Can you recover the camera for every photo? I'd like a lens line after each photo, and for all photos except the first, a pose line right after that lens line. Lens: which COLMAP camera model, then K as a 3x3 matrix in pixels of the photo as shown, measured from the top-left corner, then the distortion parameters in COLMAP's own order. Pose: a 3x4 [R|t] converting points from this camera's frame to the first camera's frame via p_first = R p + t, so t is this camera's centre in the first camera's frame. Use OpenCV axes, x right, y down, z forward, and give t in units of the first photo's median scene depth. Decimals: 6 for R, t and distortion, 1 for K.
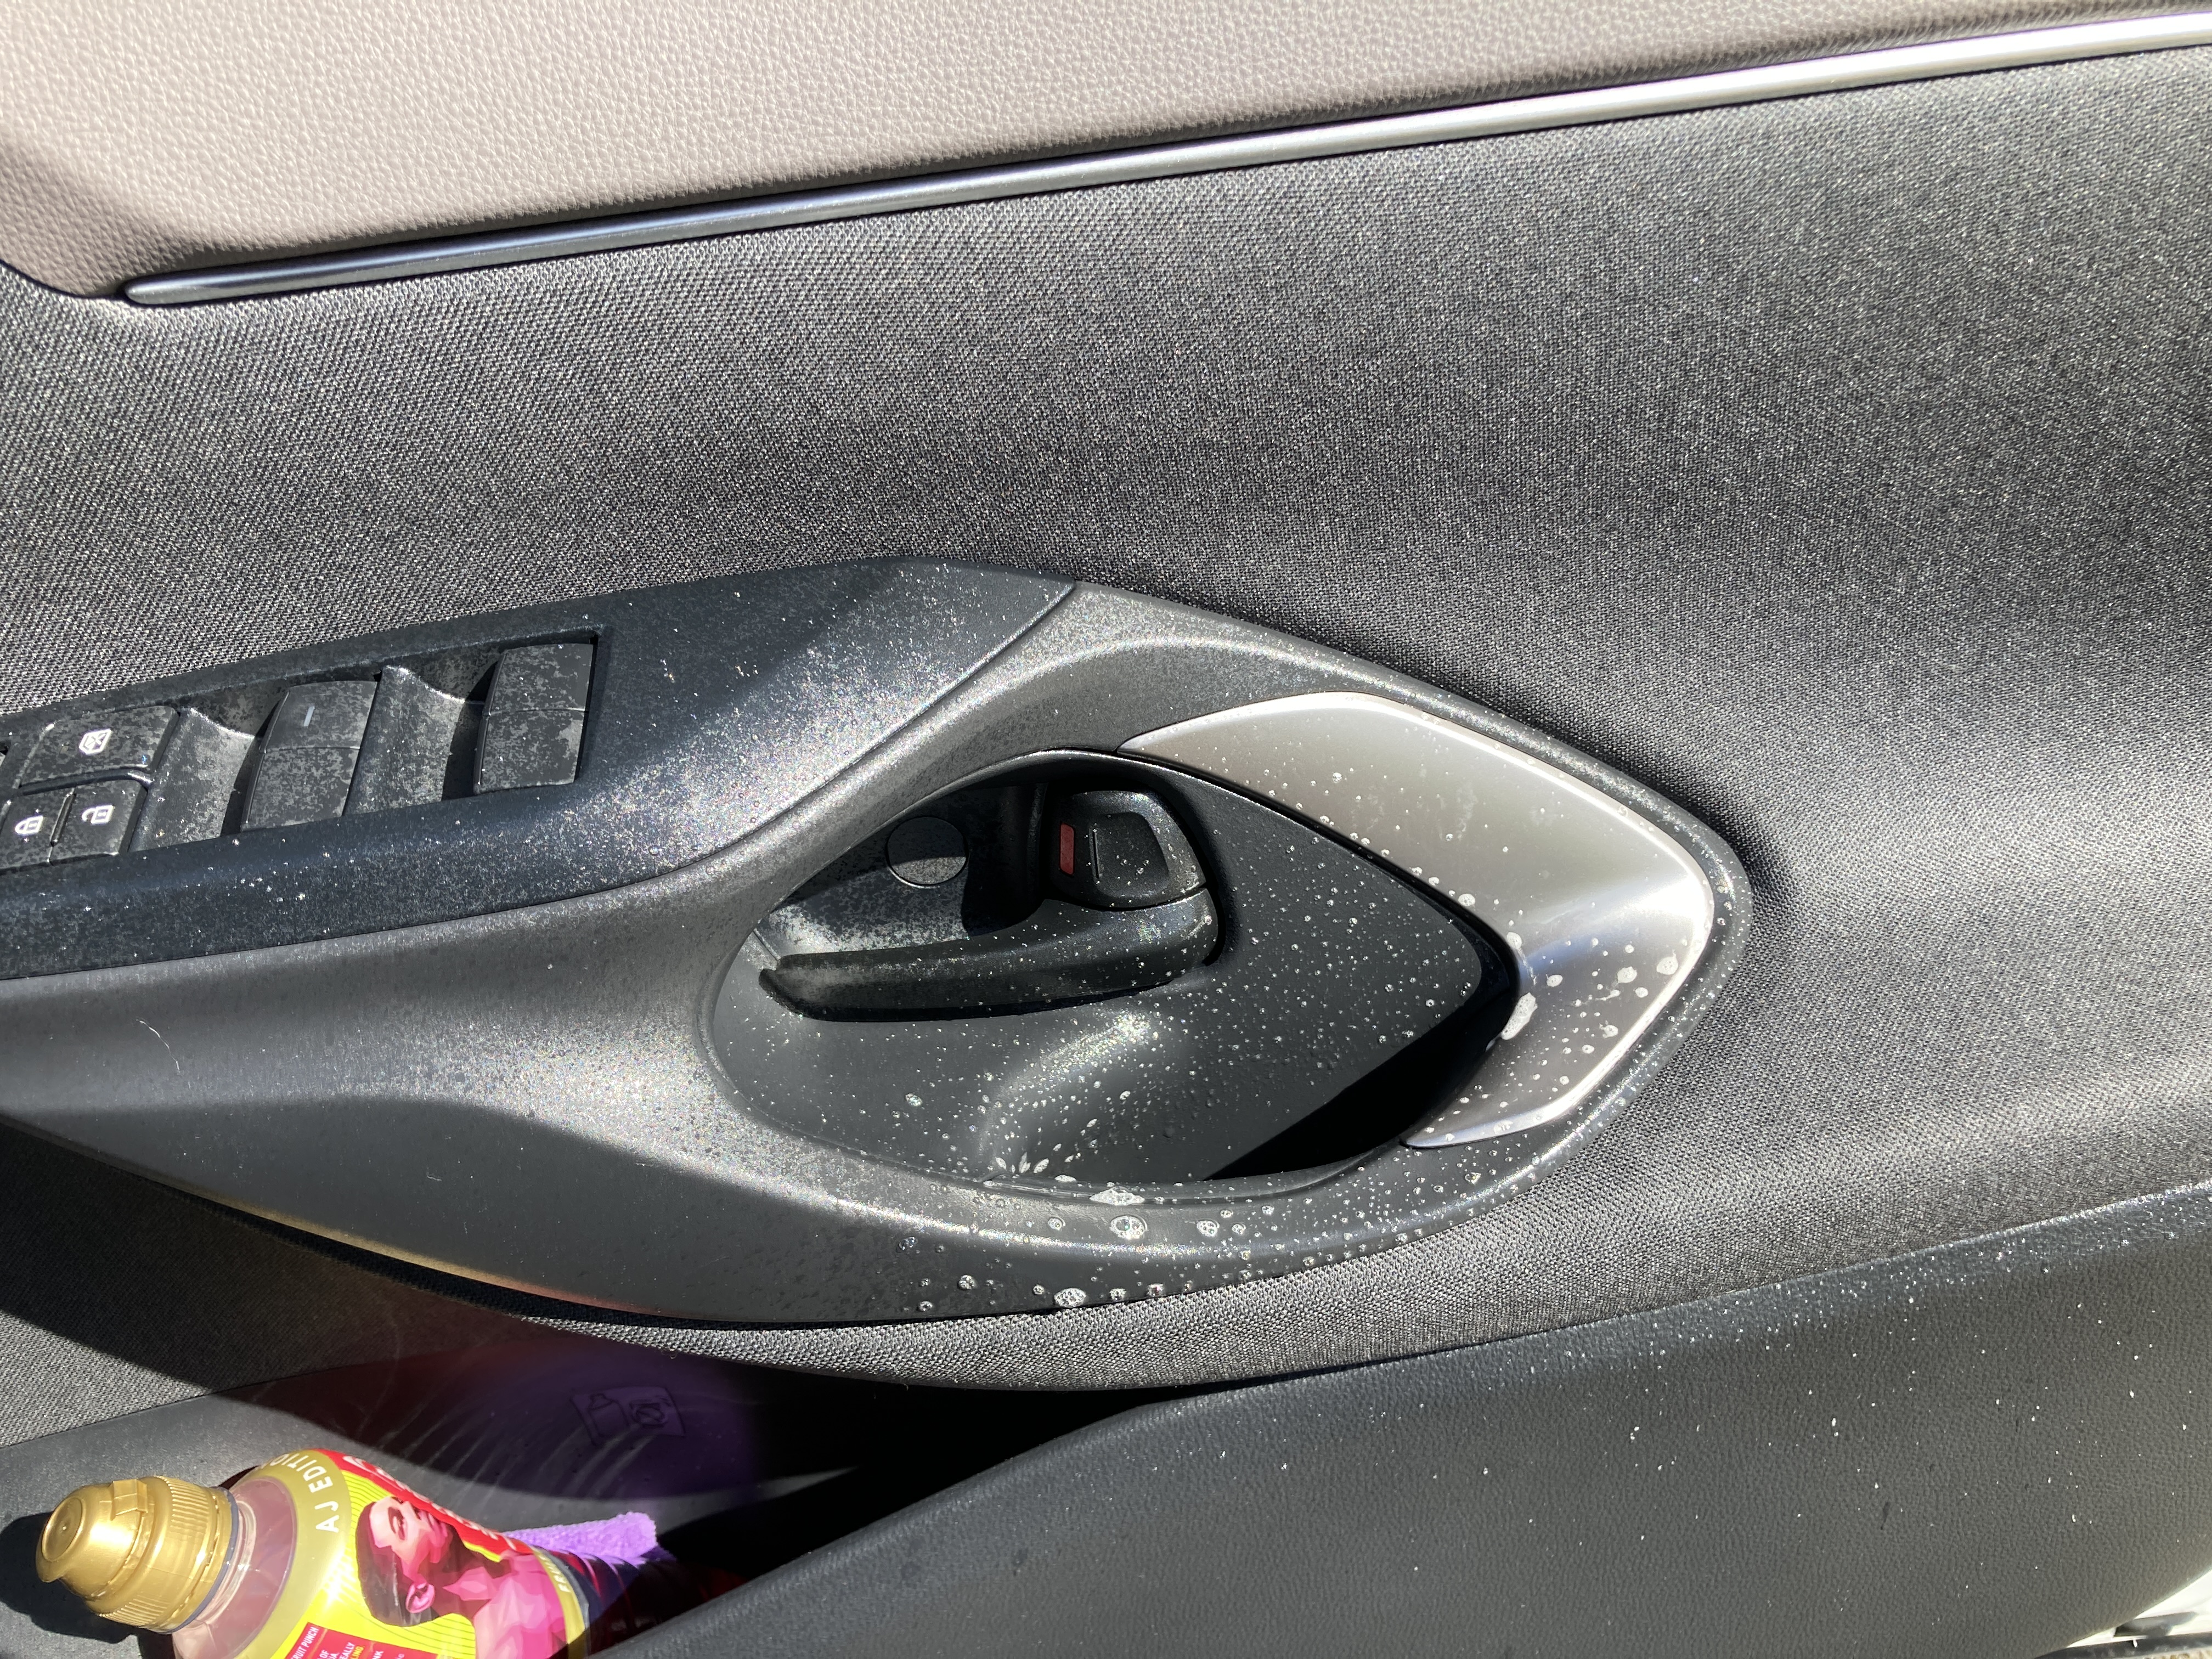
lens RADIAL K [[1820.4, 0, 1094.2], [0, 1820.4, 866.4], [0, 0, 1]] dist [-0.009211, -0.003856]
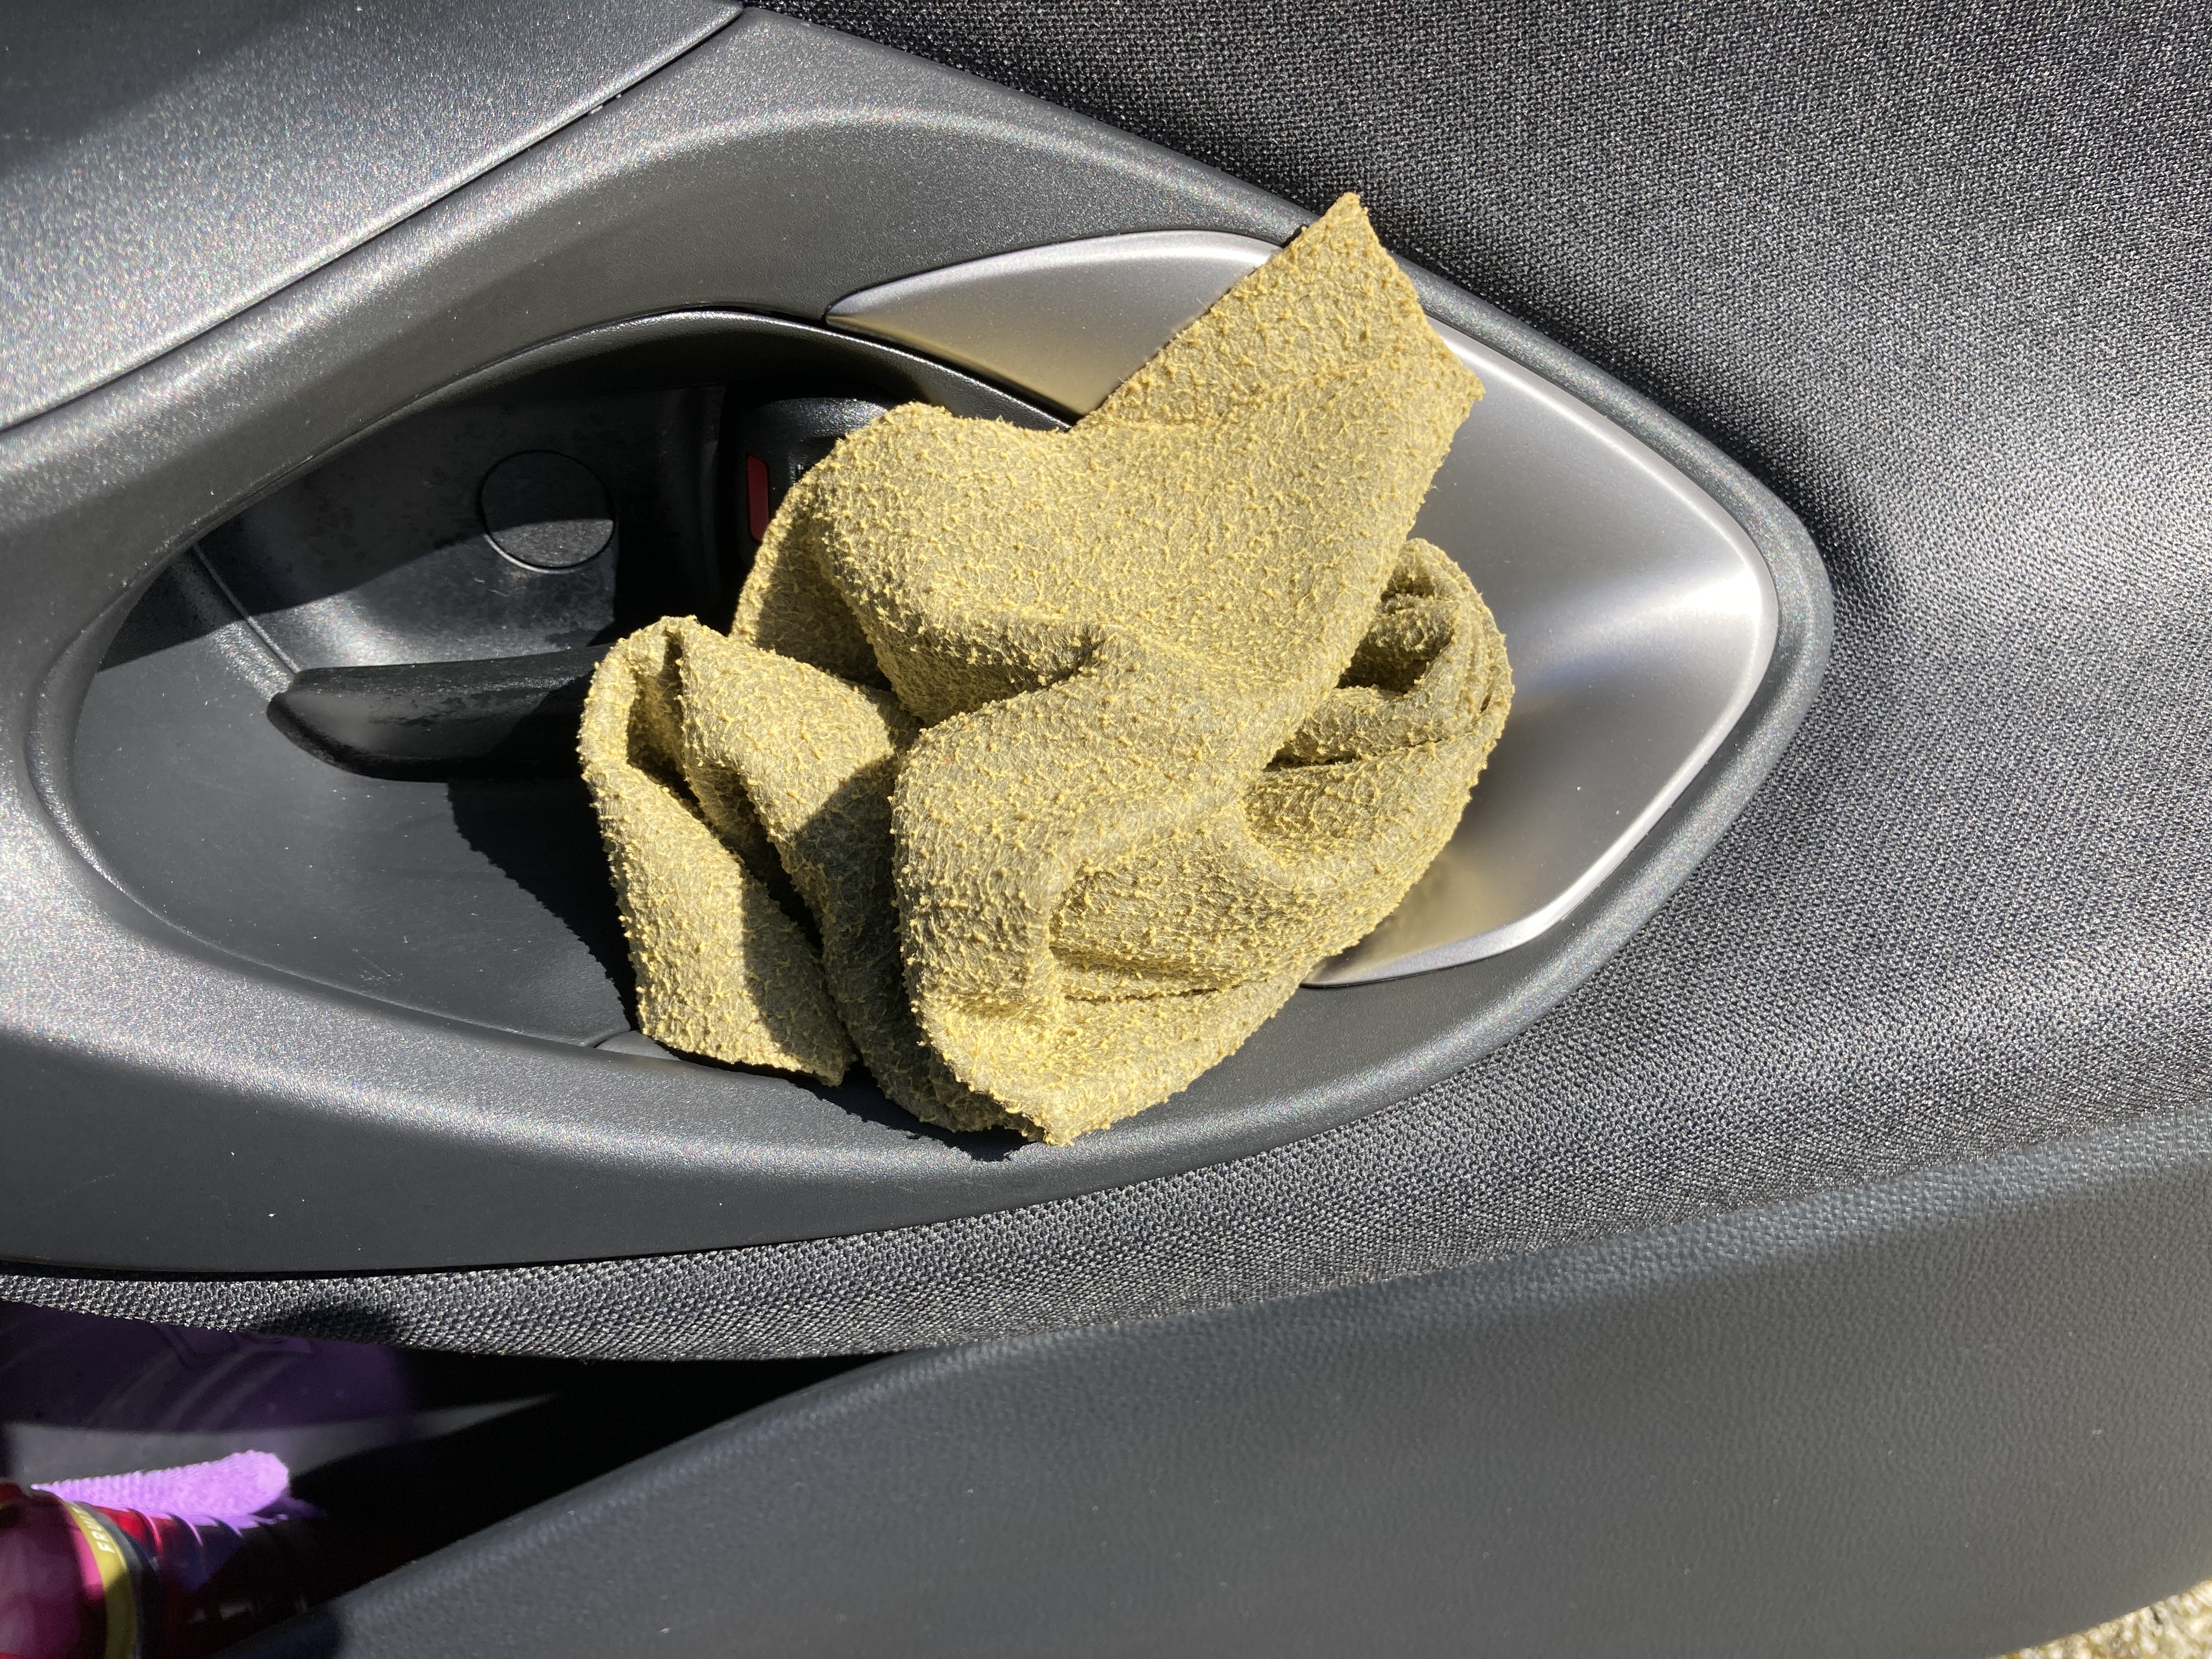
lens RADIAL K [[1832.4, 0, 1106.0], [0, 1832.4, 829.5], [0, 0, 1]] dist [-0.028881, -0.003601]
pose [[0.998131, 0.008803, 0.060472, 0.064805], [-0.014198, 0.995898, 0.089365, 0.043868], [-0.059437, -0.090056, 0.994161, 0.366543]]
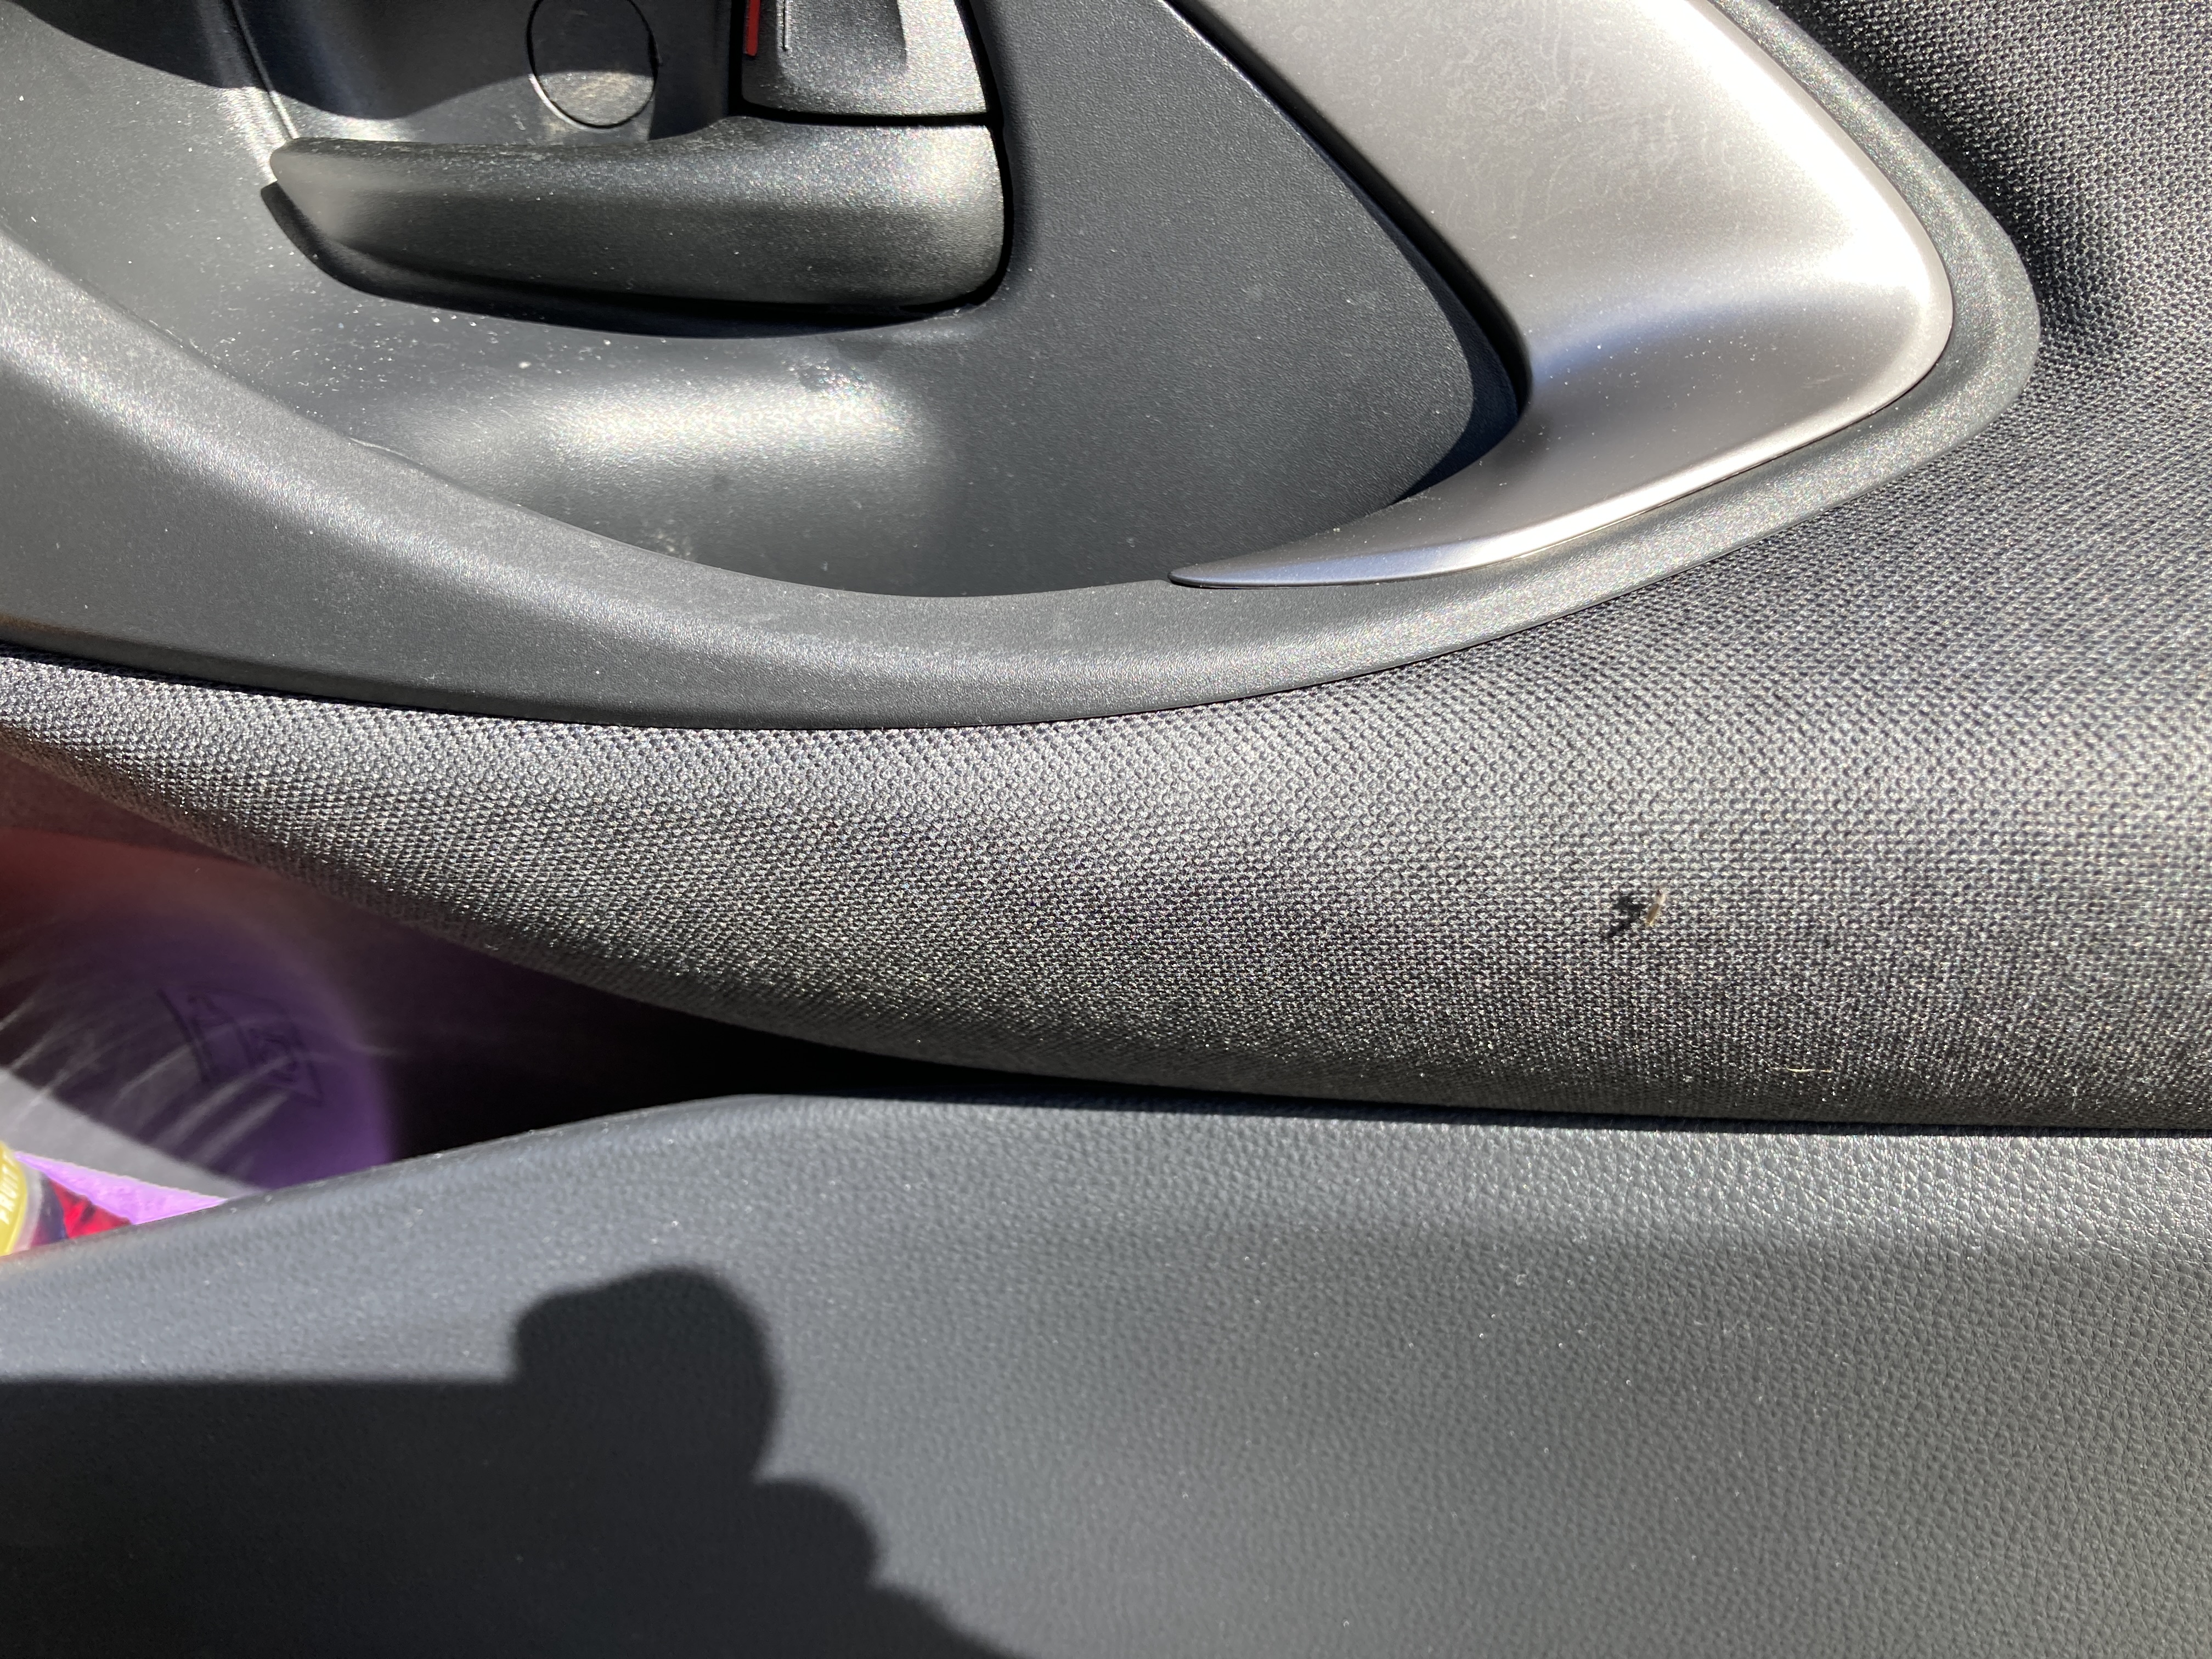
lens RADIAL K [[1869.3, 0, 1106.0], [0, 1869.3, 829.5], [0, 0, 1]] dist [0.008865, -0.045365]
pose [[0.952735, 0.224483, -0.204706, 0.257288], [-0.236892, 0.970794, -0.037952, 0.228216], [0.190208, 0.084651, 0.978088, 0.472588]]
